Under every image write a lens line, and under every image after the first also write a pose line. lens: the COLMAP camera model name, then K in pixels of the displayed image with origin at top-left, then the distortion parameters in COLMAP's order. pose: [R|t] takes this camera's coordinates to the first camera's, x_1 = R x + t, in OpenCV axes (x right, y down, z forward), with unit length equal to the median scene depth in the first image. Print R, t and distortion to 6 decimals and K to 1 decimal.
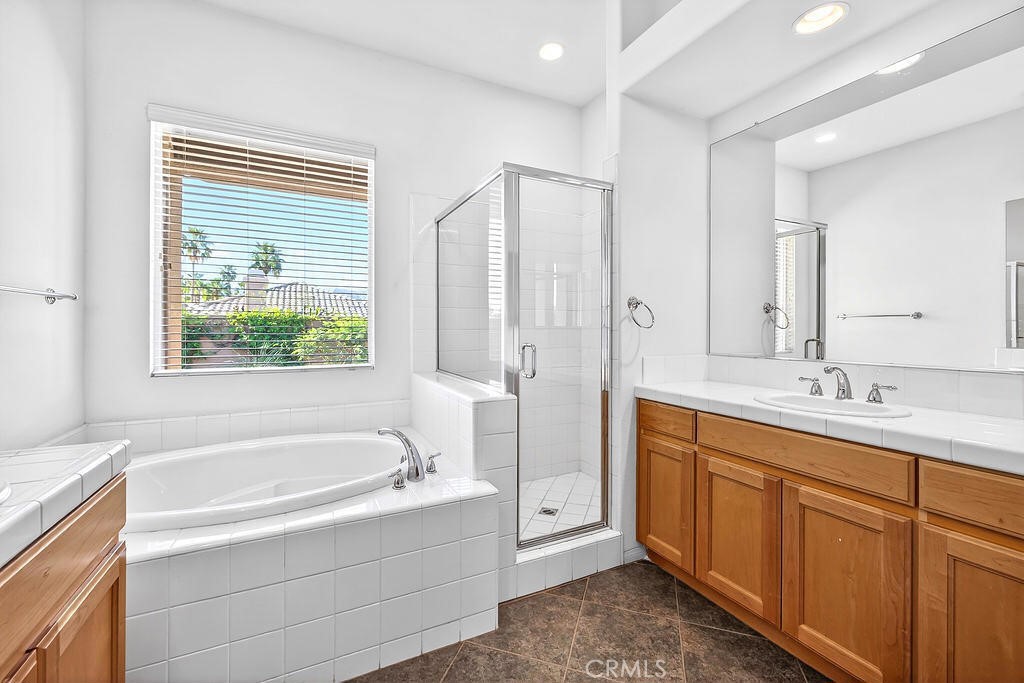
lens RADIAL K [[425.5, 0, 506.0], [0, 425.5, 327.8], [0, 0, 1]] dist [-0.001103, 0.000396]
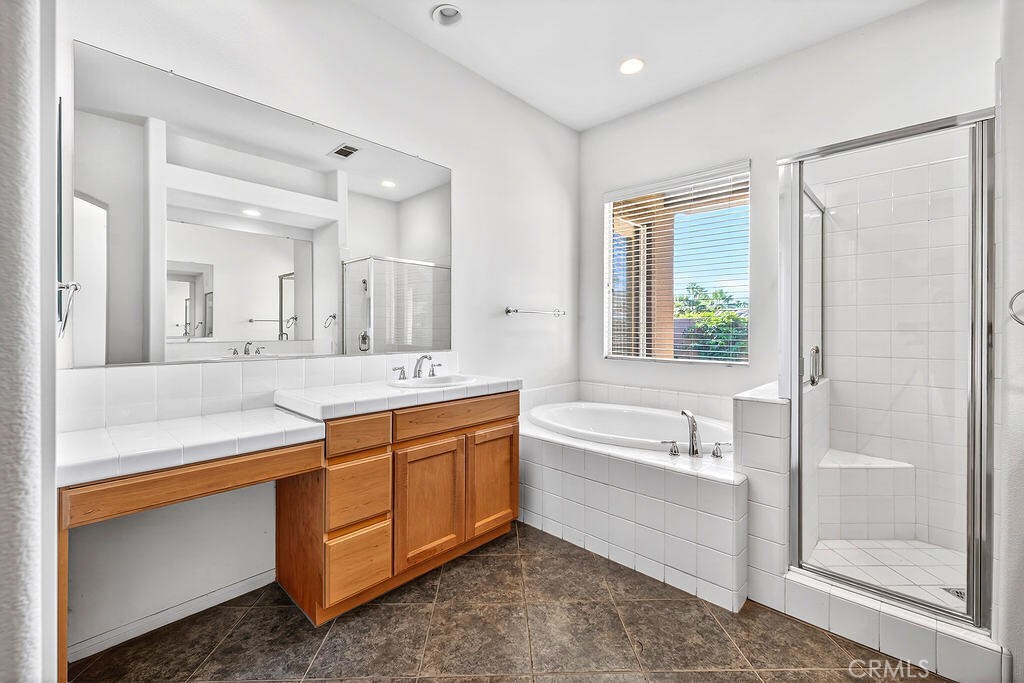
lens RADIAL K [[425.5, 0, 506.0], [0, 425.5, 327.8], [0, 0, 1]] dist [-0.001103, 0.000396]
pose [[0.347237, 0.001988, -0.937775, 0.713859], [-0.005558, 0.999985, 0.000061, 0.001054], [0.937761, 0.005191, 0.347243, 0.086034]]
